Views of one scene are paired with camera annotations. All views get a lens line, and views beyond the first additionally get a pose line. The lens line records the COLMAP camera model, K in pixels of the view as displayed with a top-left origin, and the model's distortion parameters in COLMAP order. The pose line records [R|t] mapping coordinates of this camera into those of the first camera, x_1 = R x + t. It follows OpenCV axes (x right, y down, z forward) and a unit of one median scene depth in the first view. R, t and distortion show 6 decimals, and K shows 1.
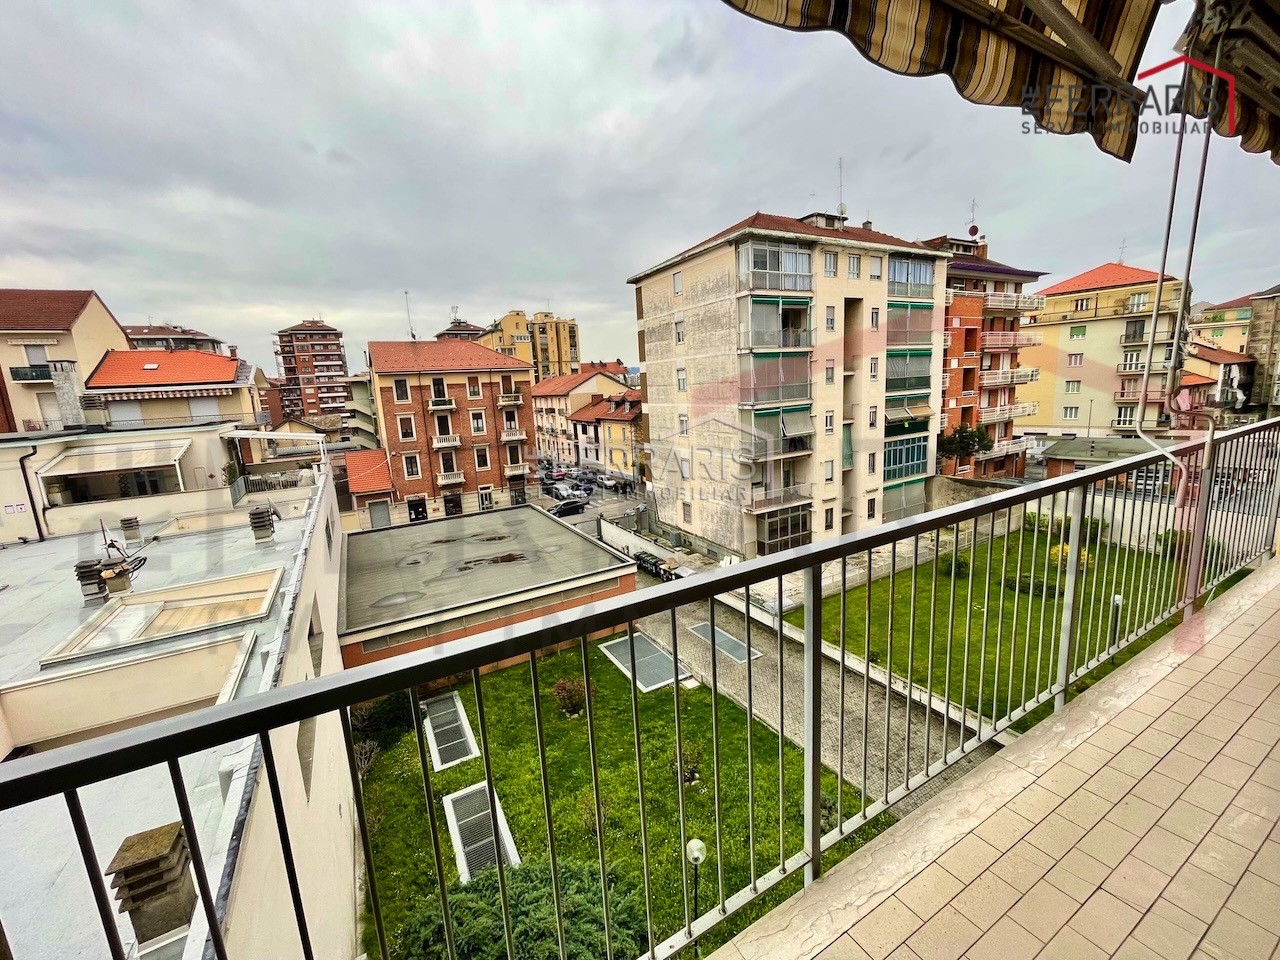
lens RADIAL K [[517.3, 0, 644.1], [0, 517.3, 478.2], [0, 0, 1]] dist [-0.002201, -0.000105]
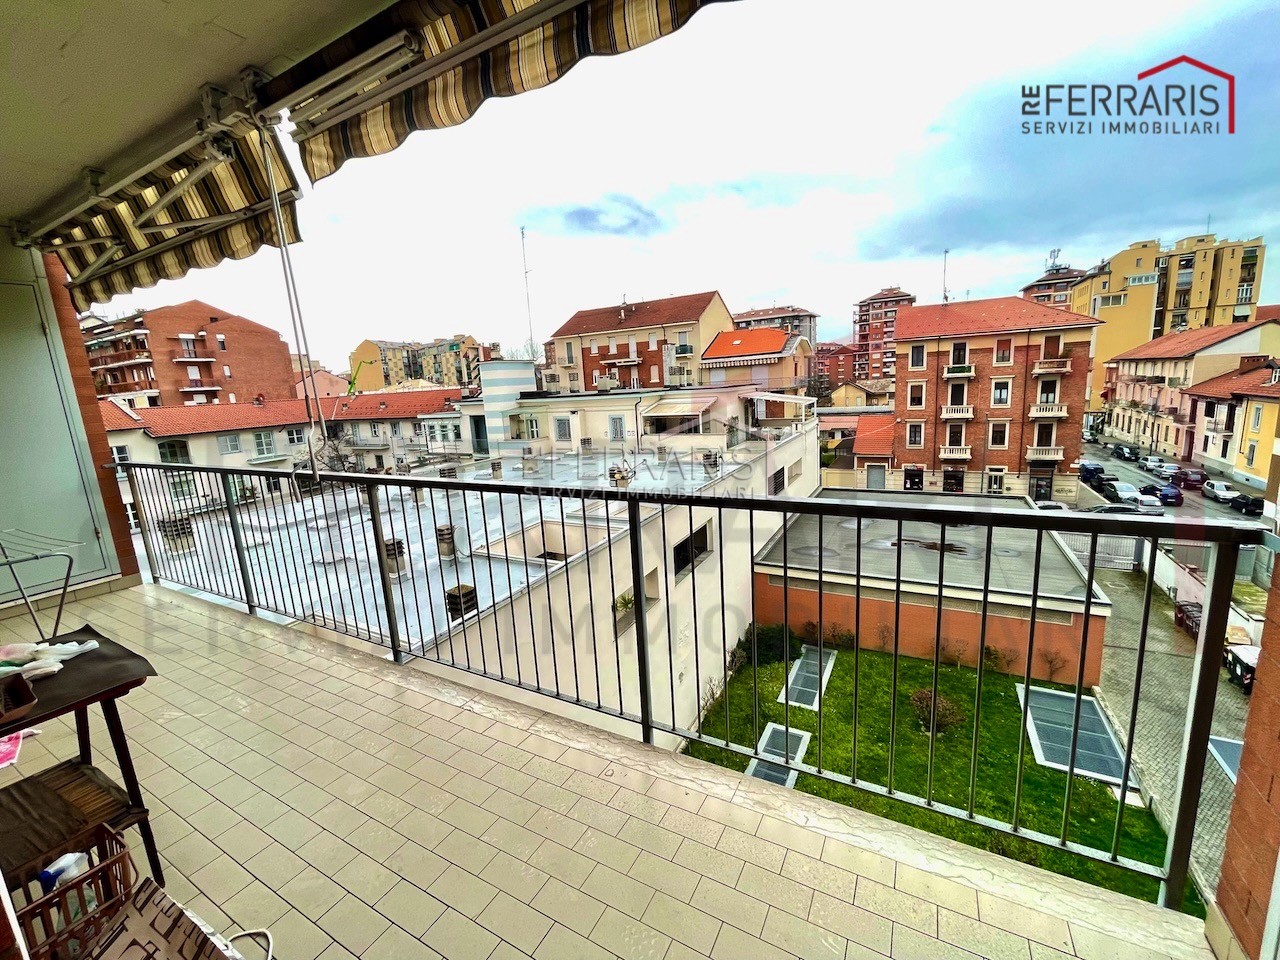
lens RADIAL K [[517.3, 0, 646.8], [0, 517.3, 474.6], [0, 0, 1]] dist [-0.002201, -0.000105]
pose [[0.534552, 0.174213, -0.826985, 0.103232], [-0.122240, 0.984172, 0.128312, -0.012613], [0.836249, 0.032501, 0.547386, 0.039468]]
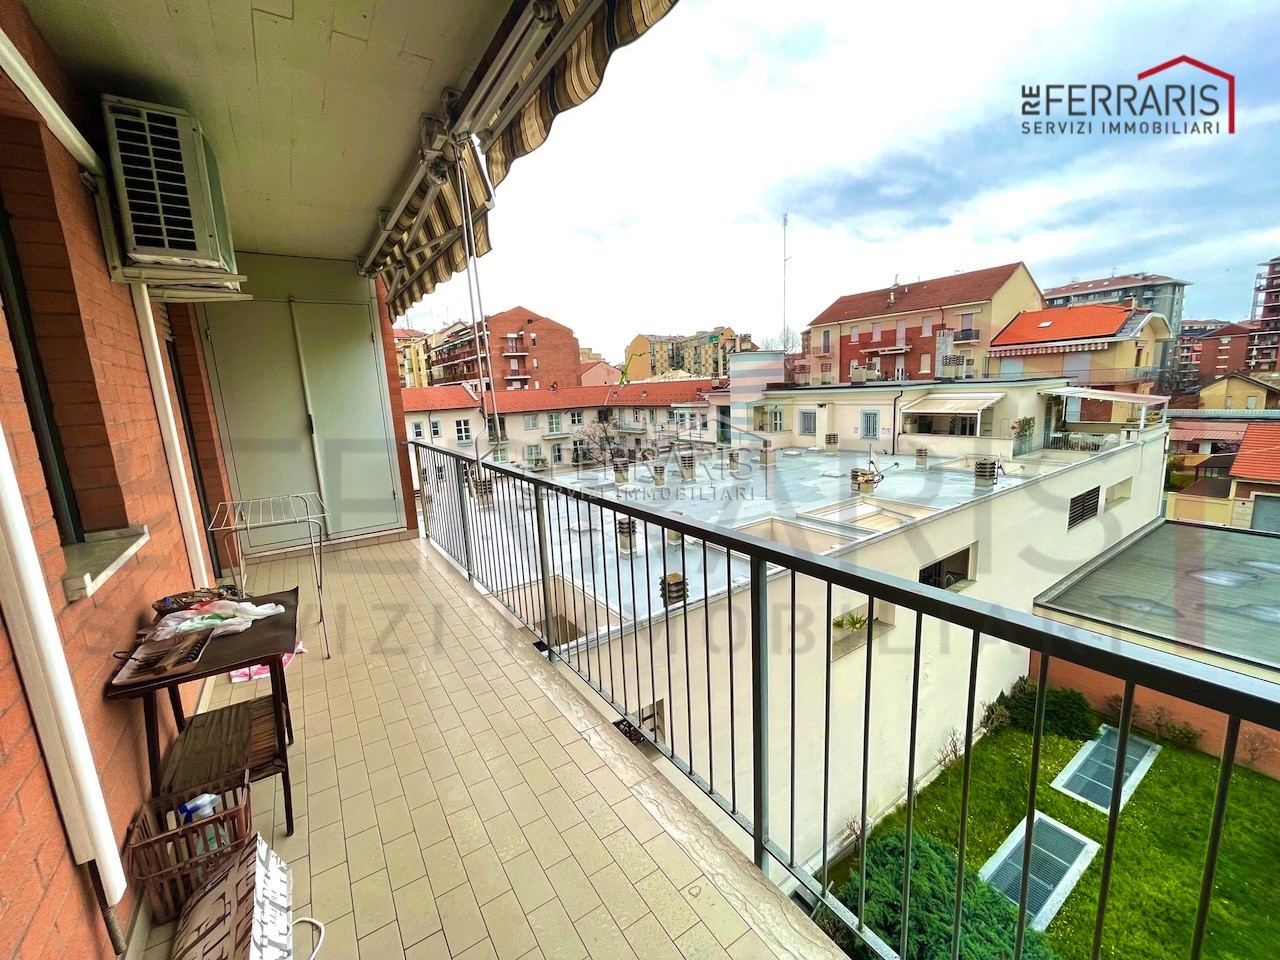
lens RADIAL K [[517.3, 0, 647.4], [0, 517.3, 474.3], [0, 0, 1]] dist [-0.002201, -0.000105]
pose [[0.088802, 0.219653, -0.971528, 0.097122], [-0.133790, 0.969173, 0.206892, -0.015437], [0.987023, 0.111608, 0.115452, 0.050961]]
